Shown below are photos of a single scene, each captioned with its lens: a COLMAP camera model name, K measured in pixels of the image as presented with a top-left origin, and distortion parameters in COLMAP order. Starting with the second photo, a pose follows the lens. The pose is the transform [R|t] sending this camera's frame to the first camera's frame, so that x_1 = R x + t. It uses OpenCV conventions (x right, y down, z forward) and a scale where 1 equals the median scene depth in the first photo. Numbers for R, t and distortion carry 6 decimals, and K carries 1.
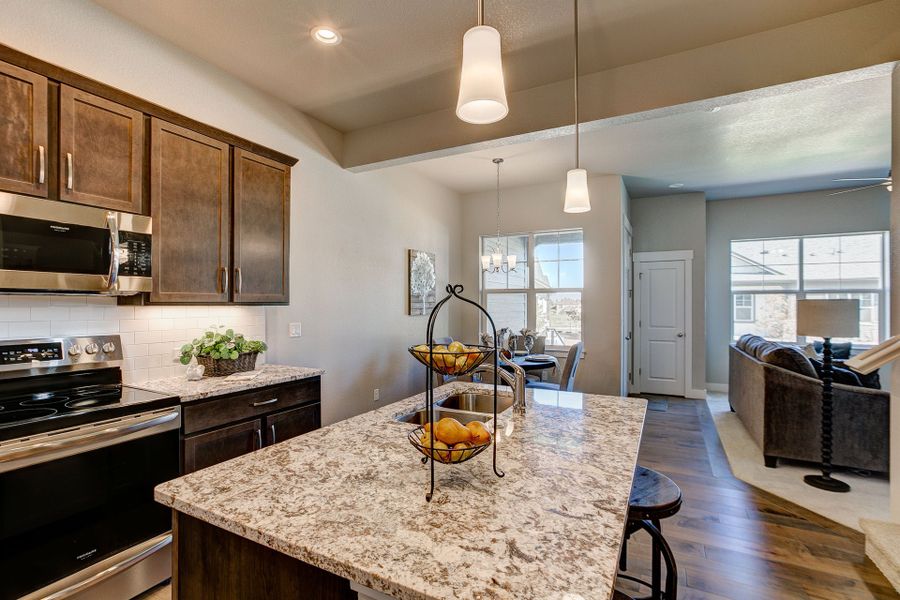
lens RADIAL K [[403.5, 0, 442.8], [0, 403.5, 301.9], [0, 0, 1]] dist [-0.029339, 0.010983]
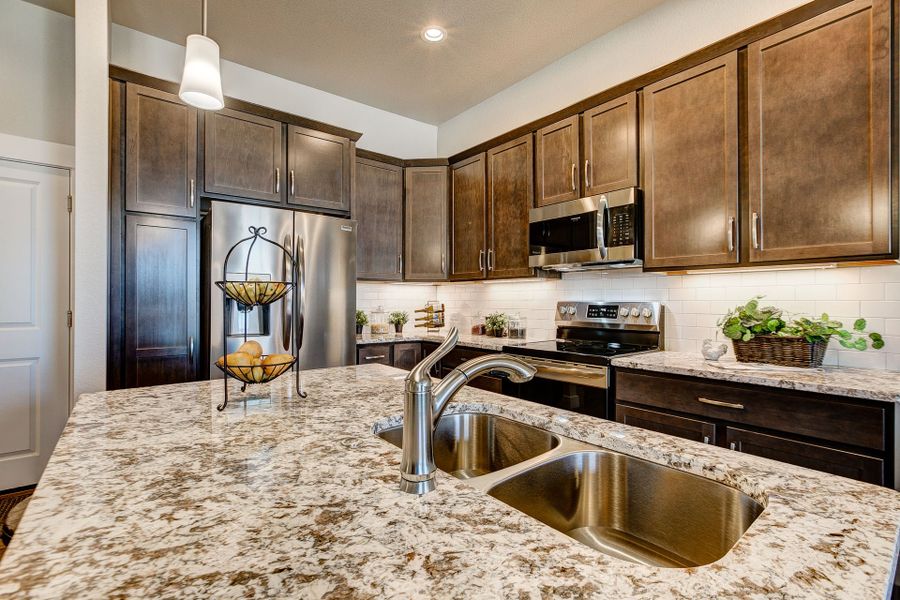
lens RADIAL K [[412.6, 0, 453.2], [0, 412.6, 298.9], [0, 0, 1]] dist [-0.038028, 0.013608]
pose [[-0.375722, -0.005015, -0.926719, 0.359058], [0.004656, 0.999963, -0.007299, 0.070858], [0.926721, -0.007057, -0.375685, 0.795594]]
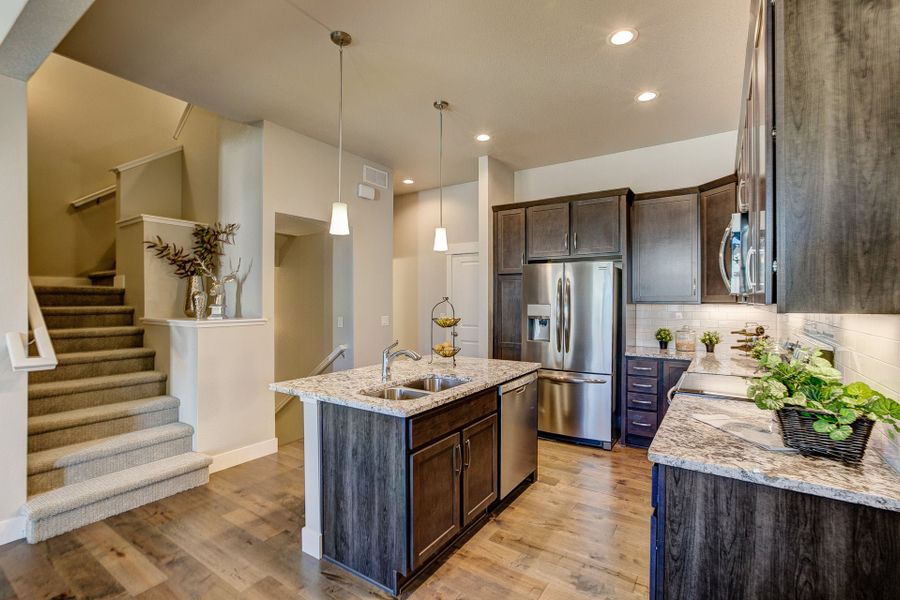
lens RADIAL K [[412.6, 0, 450.7], [0, 412.6, 301.5], [0, 0, 1]] dist [-0.038028, 0.013608]
pose [[-0.997679, -0.002849, 0.068039, -0.102991], [-0.003234, 0.999979, -0.005545, 0.002430], [-0.068022, -0.005752, -0.997667, 1.656304]]
